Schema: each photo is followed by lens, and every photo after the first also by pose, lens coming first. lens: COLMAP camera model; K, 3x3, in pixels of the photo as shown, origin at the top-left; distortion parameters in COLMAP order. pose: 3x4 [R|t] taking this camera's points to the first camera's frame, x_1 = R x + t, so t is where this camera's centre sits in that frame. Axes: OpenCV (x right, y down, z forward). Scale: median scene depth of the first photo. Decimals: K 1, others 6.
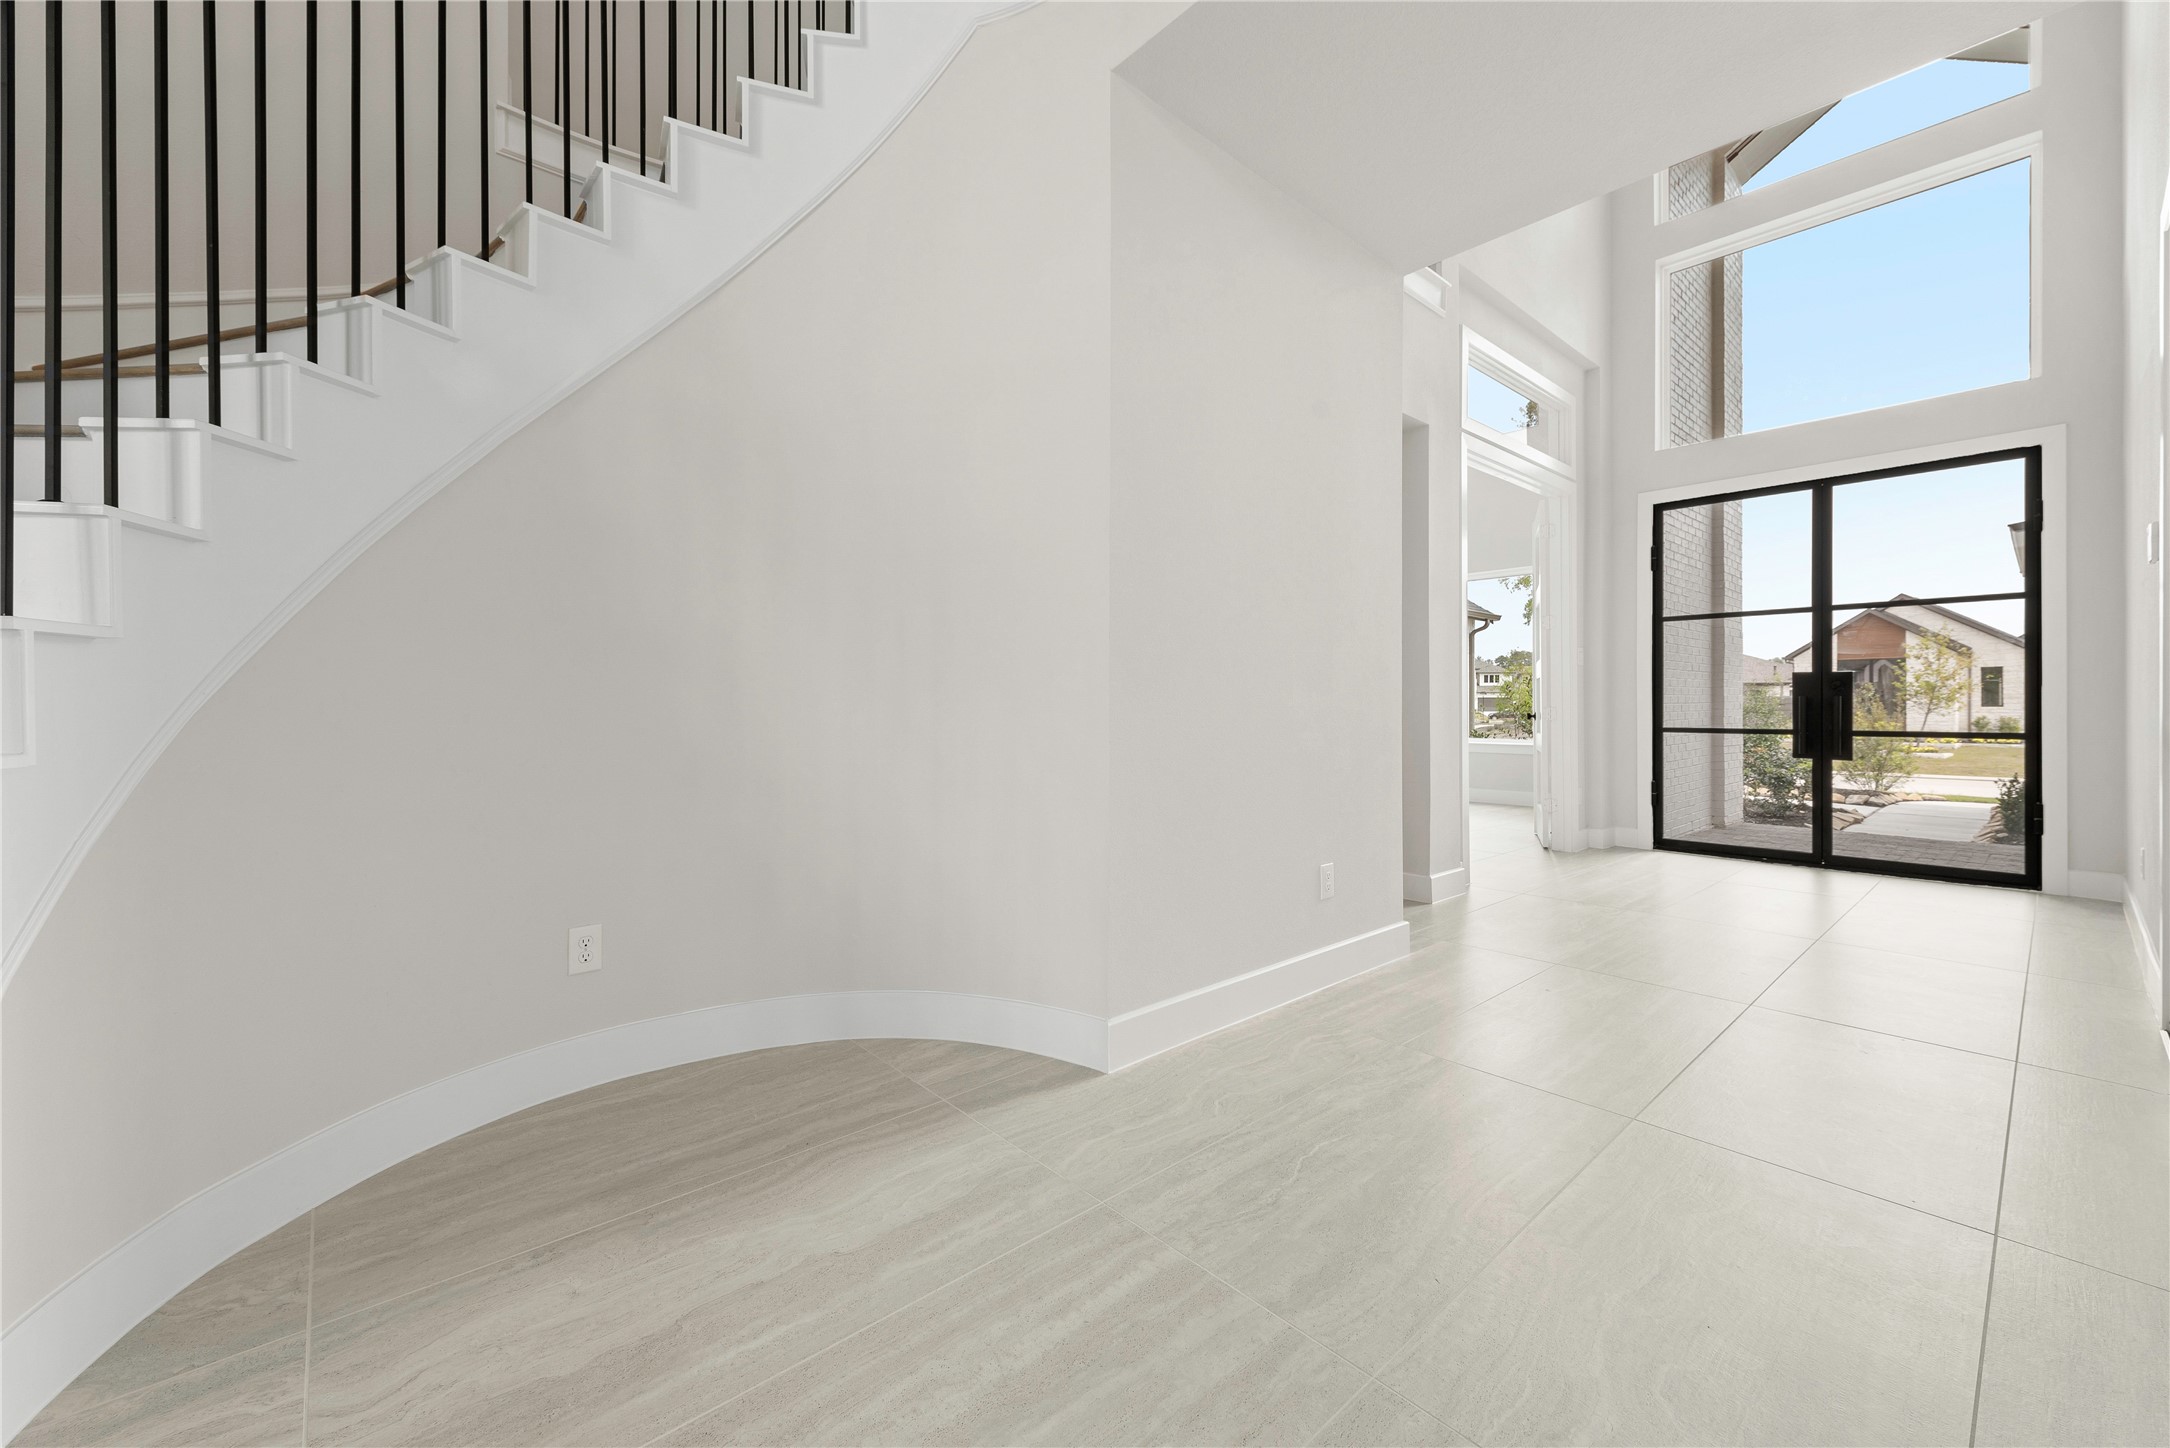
lens RADIAL K [[849.0, 0, 1065.1], [0, 849.0, 708.3], [0, 0, 1]] dist [0.010818, -0.002906]
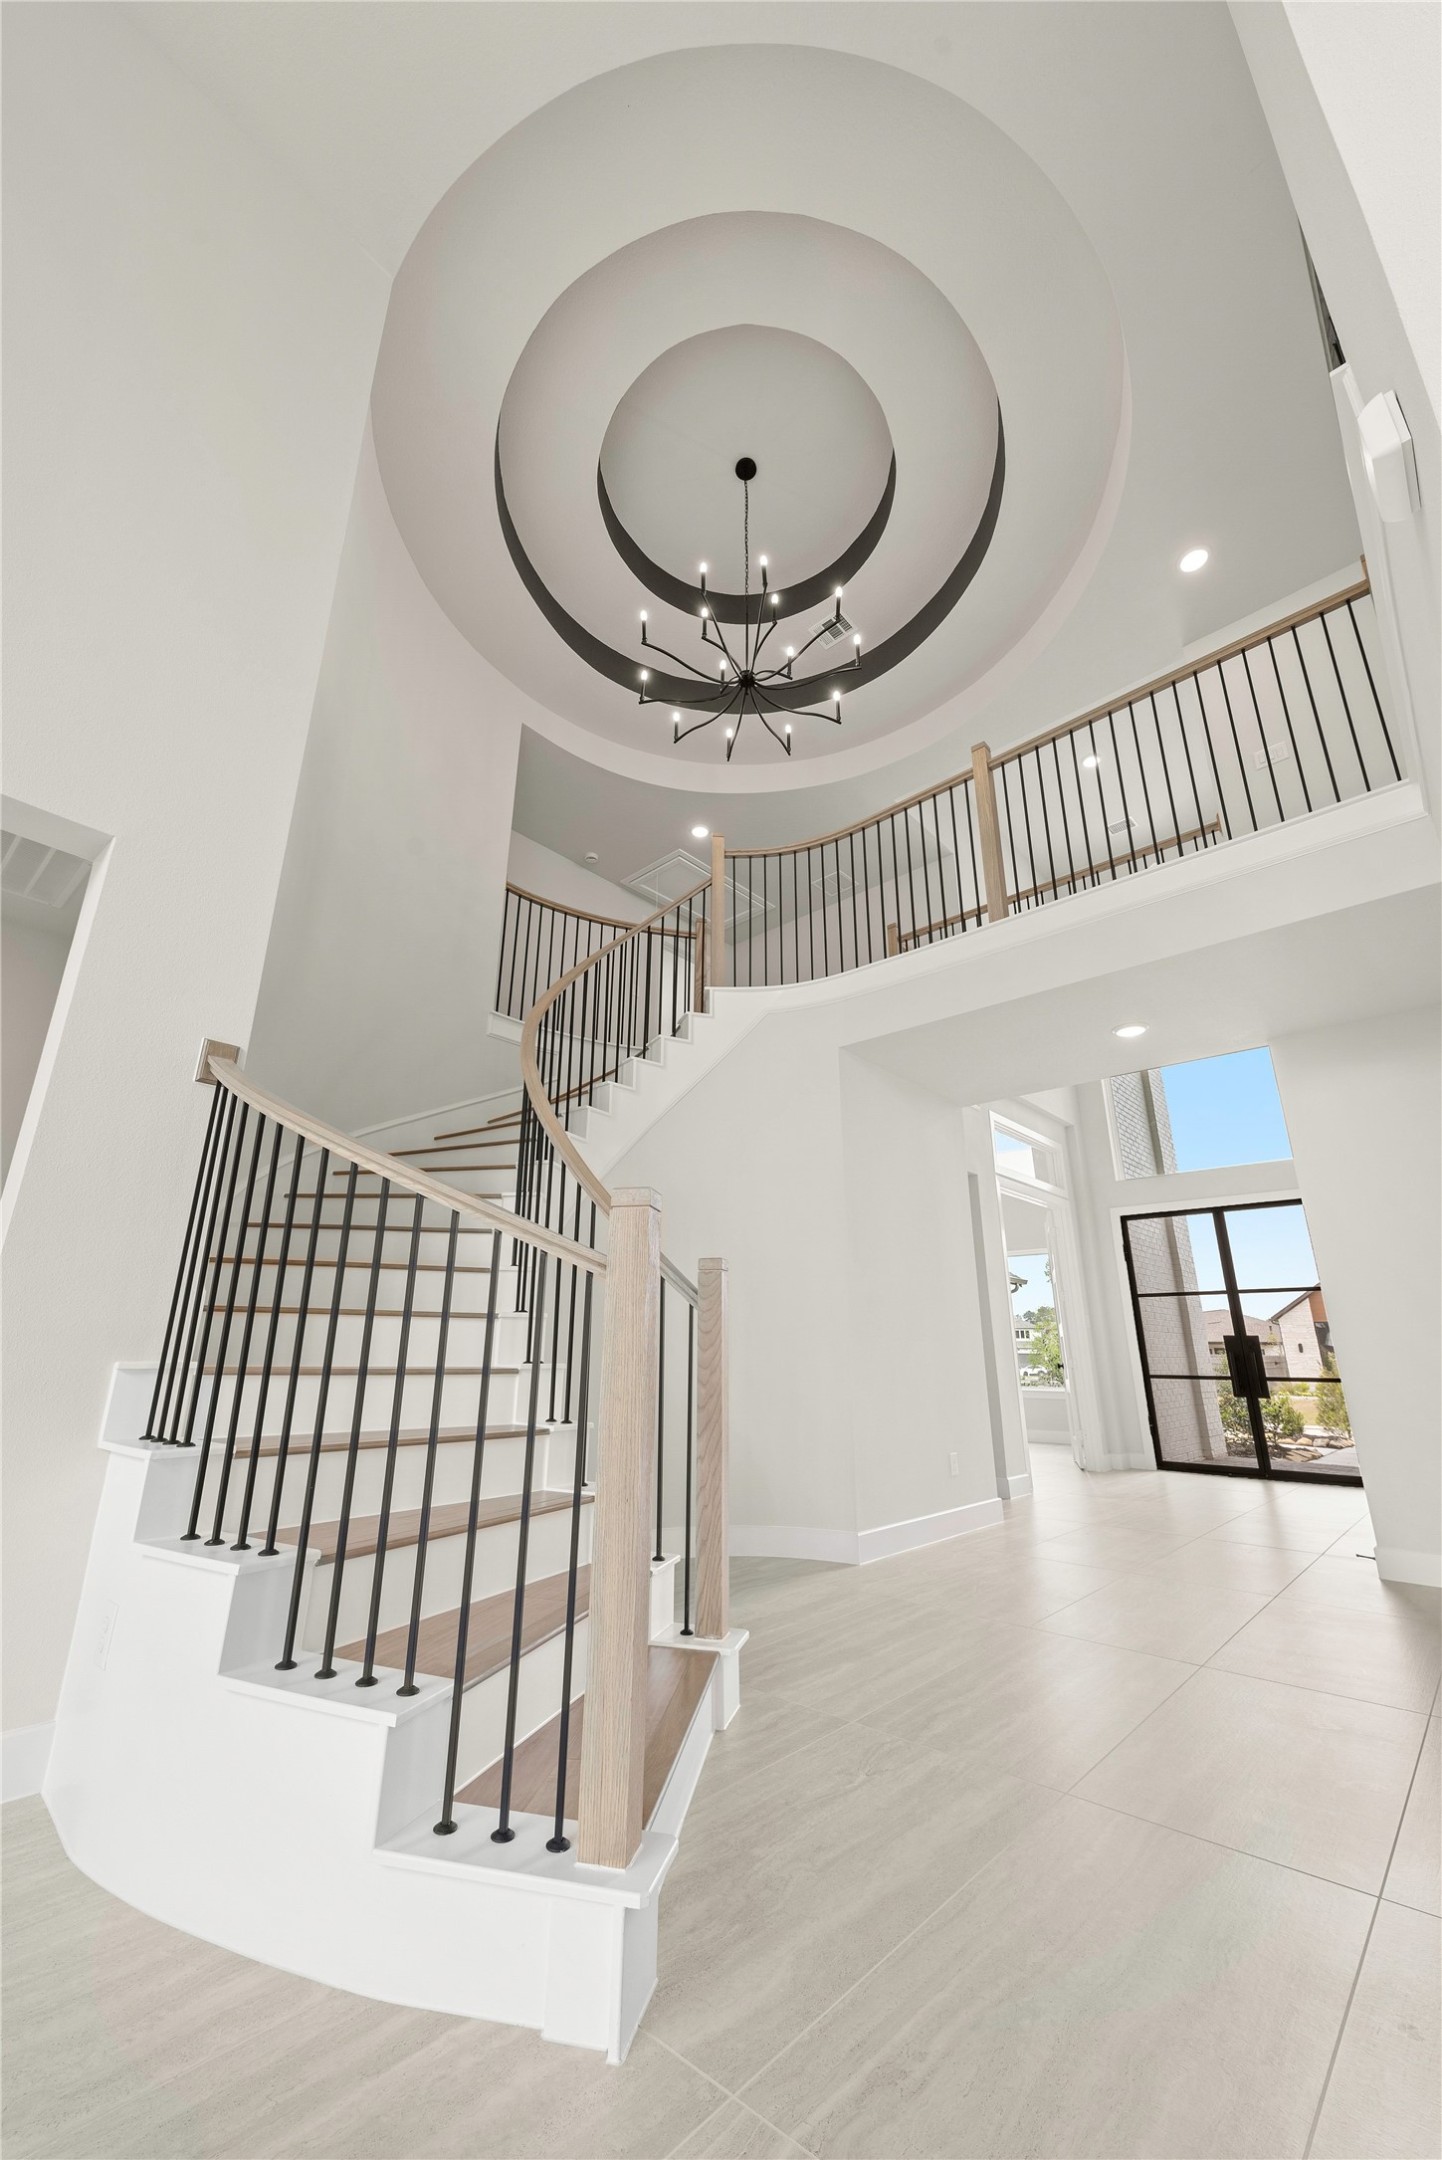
lens RADIAL K [[845.1, 0, 700.9], [0, 845.1, 1090.2], [0, 0, 1]] dist [0.010818, -0.002906]
pose [[0.993364, 0.041813, 0.107140, -0.203124], [-0.007078, 0.952031, -0.305919, 0.008782], [-0.114792, 0.303130, 0.946010, -0.379516]]
